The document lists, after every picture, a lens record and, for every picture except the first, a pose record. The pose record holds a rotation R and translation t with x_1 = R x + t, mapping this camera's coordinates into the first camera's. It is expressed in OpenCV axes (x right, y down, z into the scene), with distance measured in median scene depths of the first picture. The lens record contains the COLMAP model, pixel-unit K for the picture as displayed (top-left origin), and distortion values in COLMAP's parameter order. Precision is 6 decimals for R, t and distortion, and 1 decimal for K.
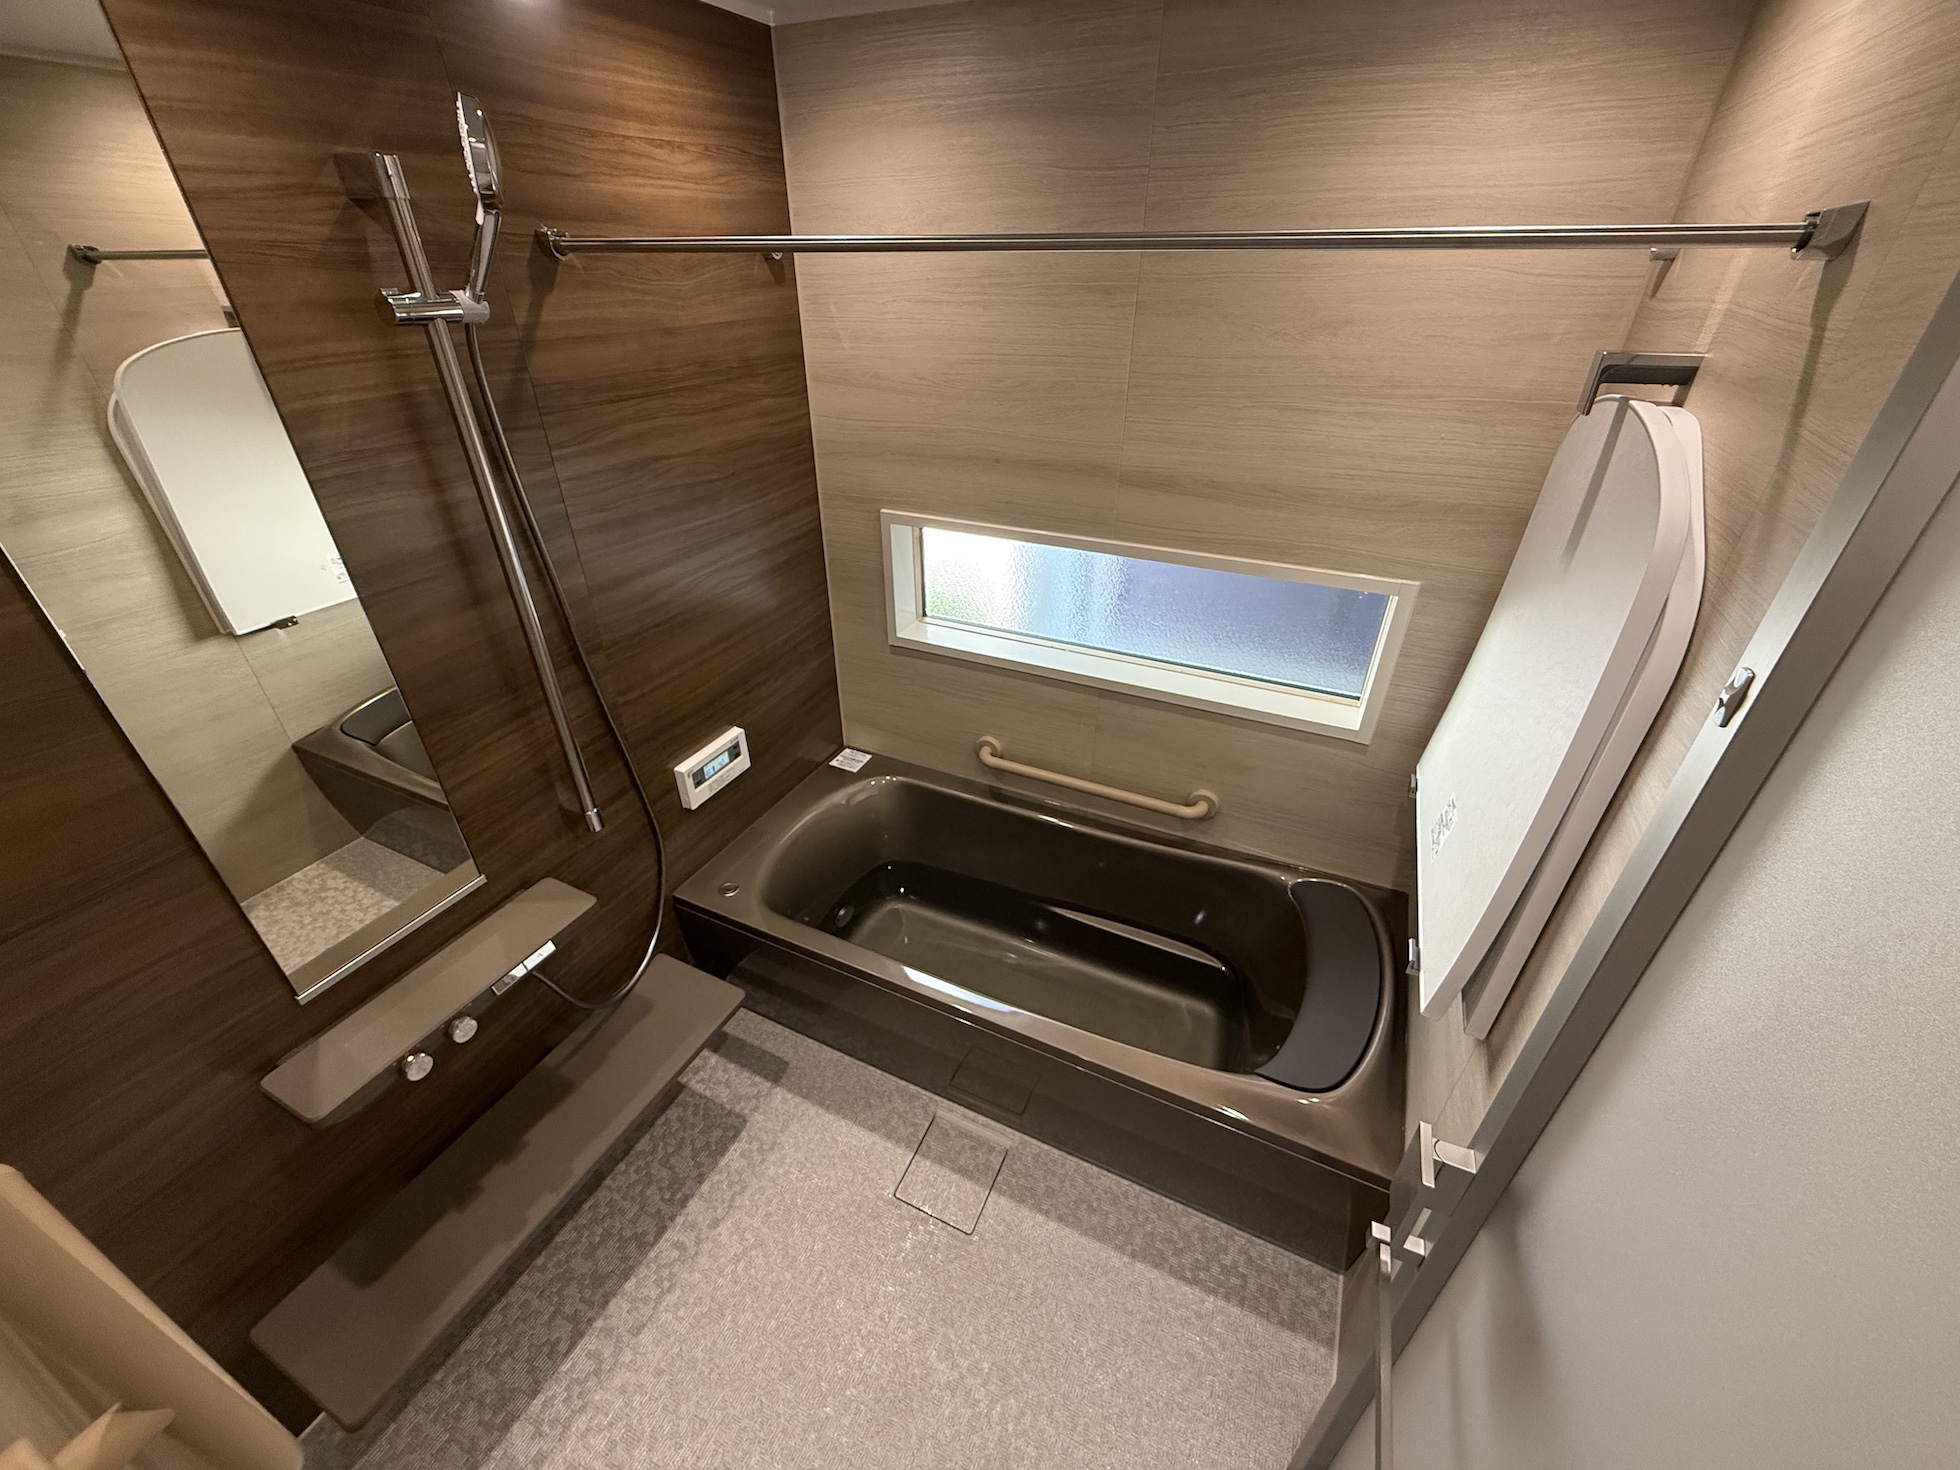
lens RADIAL K [[796.2, 0, 975.9], [0, 796.2, 739.6], [0, 0, 1]] dist [-0.001725, 0.001030]
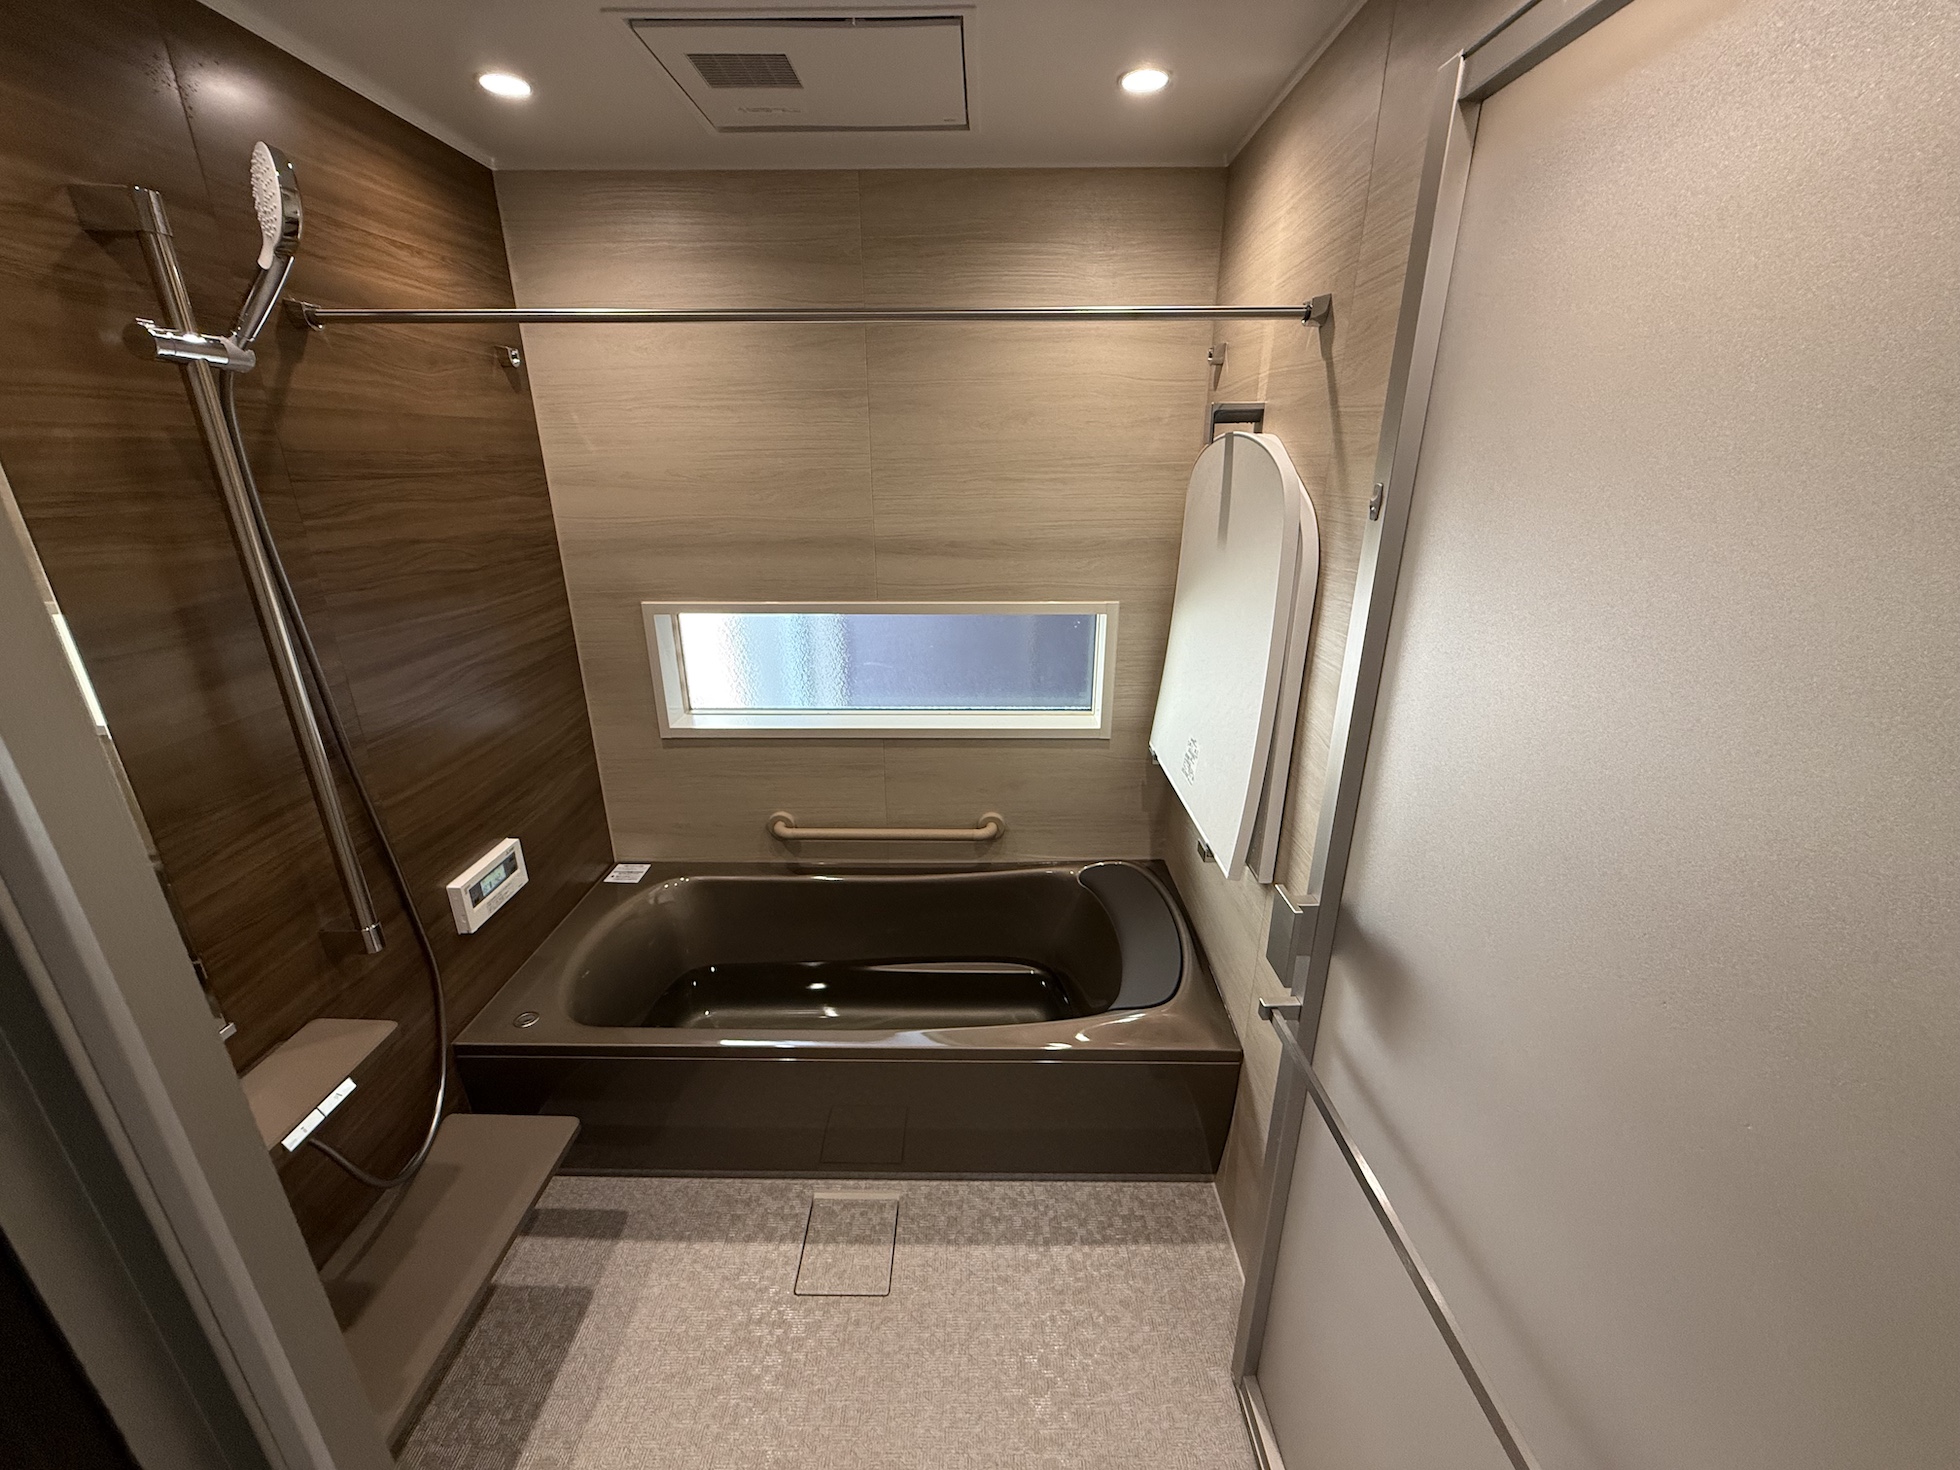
lens RADIAL K [[796.2, 0, 986.1], [0, 796.2, 737.5], [0, 0, 1]] dist [-0.001725, 0.001030]
pose [[0.902828, -0.145637, 0.404588, -0.195118], [0.225373, 0.961575, -0.156782, 0.168092], [-0.366208, 0.232731, 0.900960, -0.047092]]
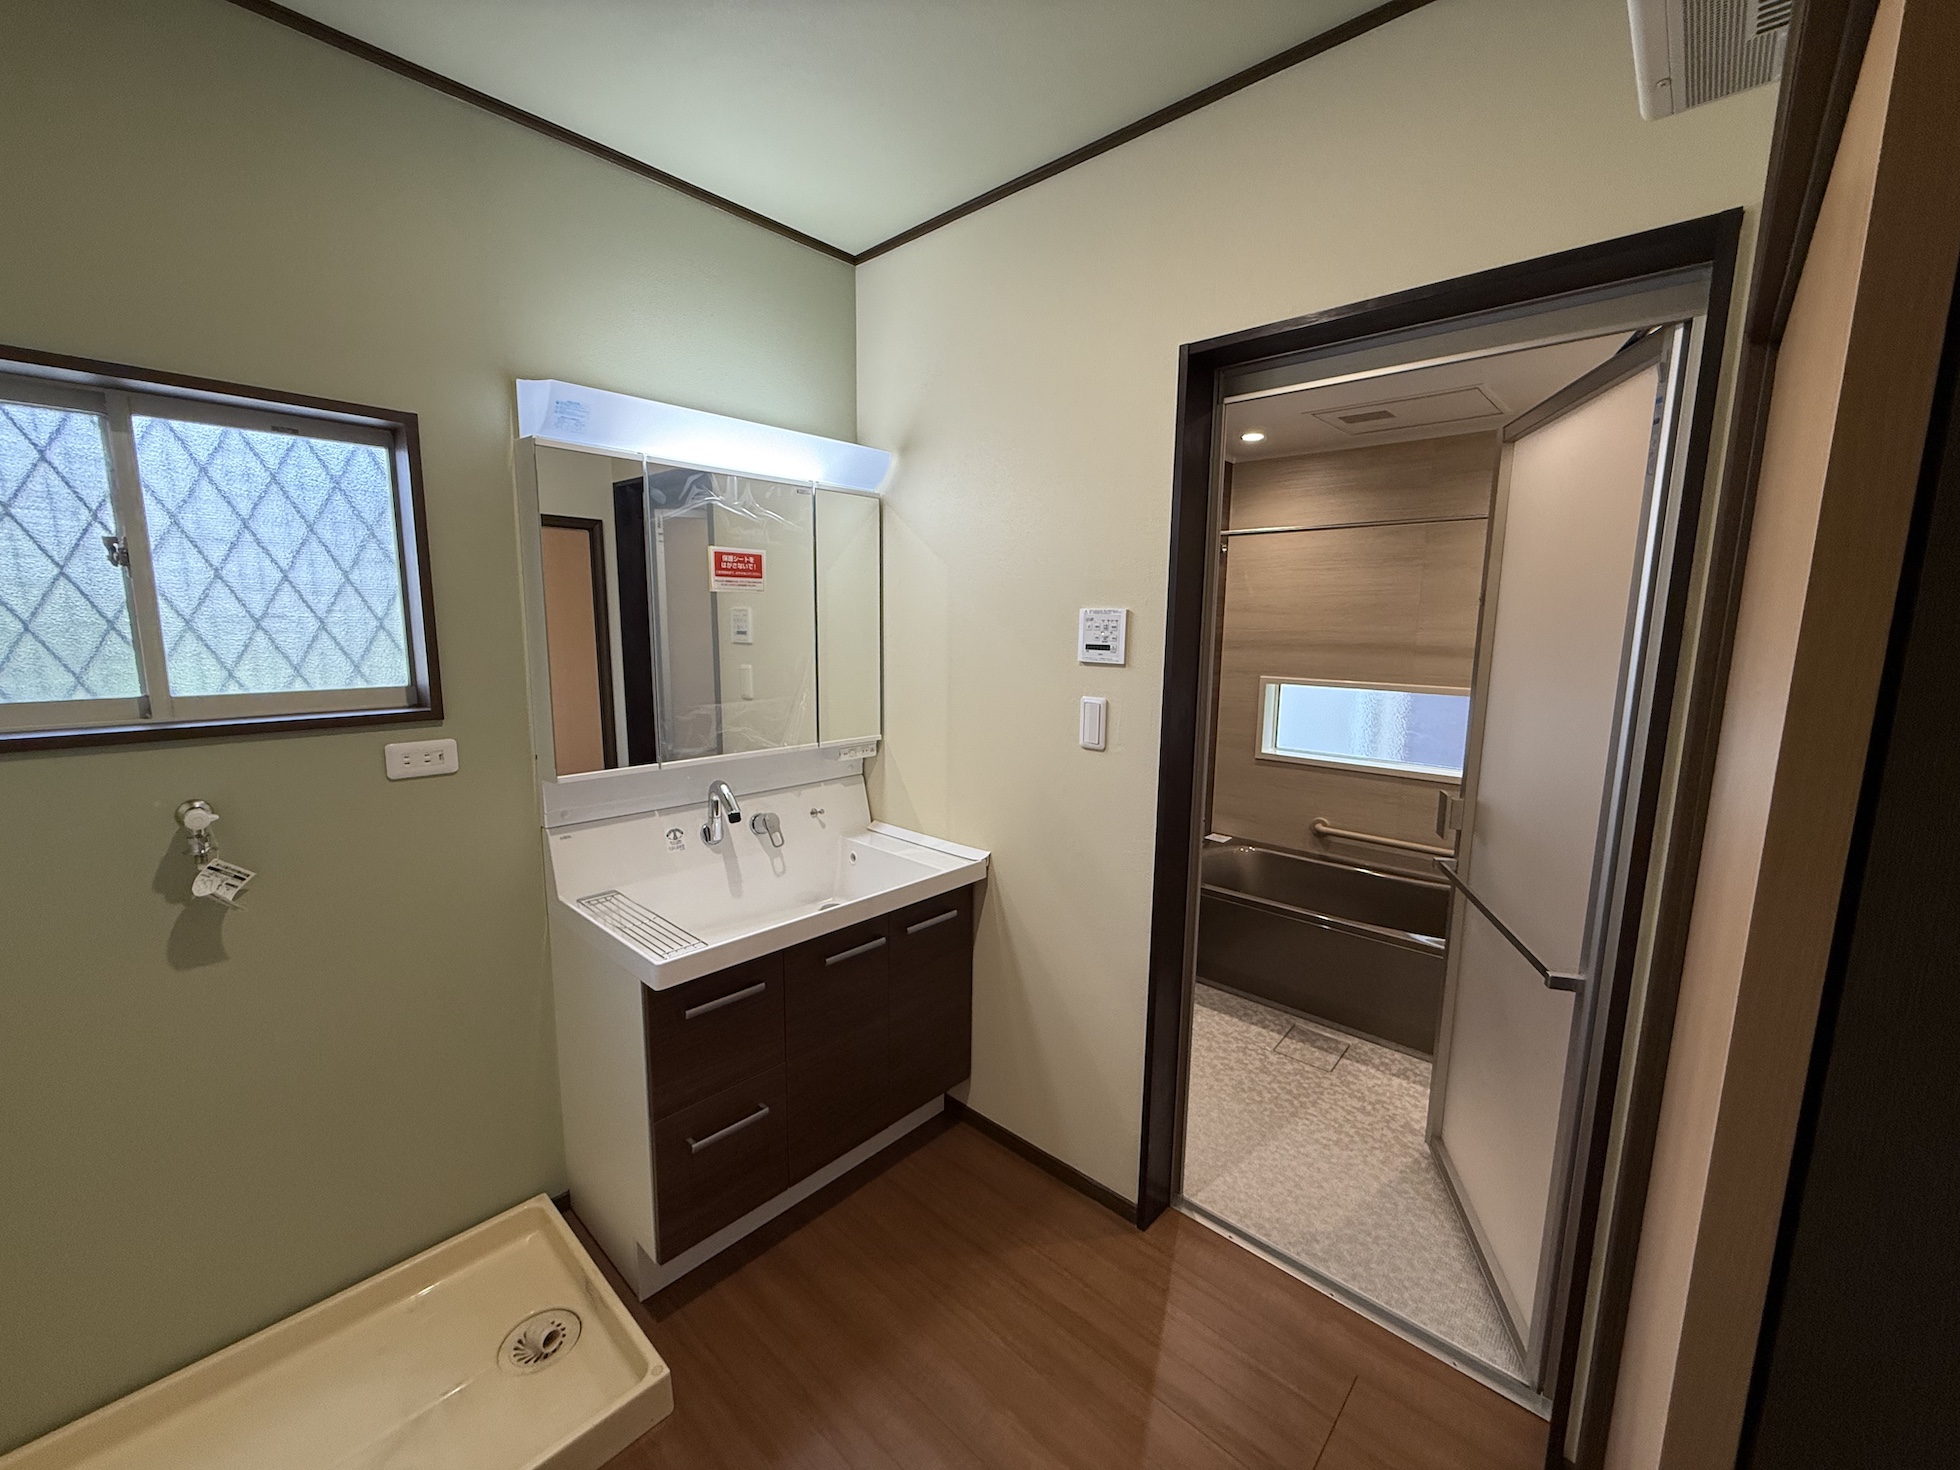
lens RADIAL K [[796.2, 0, 968.3], [0, 796.2, 729.2], [0, 0, 1]] dist [-0.001725, 0.001030]
pose [[0.957145, 0.052633, -0.284787, -0.285052], [-0.162067, 0.912301, -0.376086, 0.727255], [0.240017, 0.406123, 0.881735, -0.824013]]
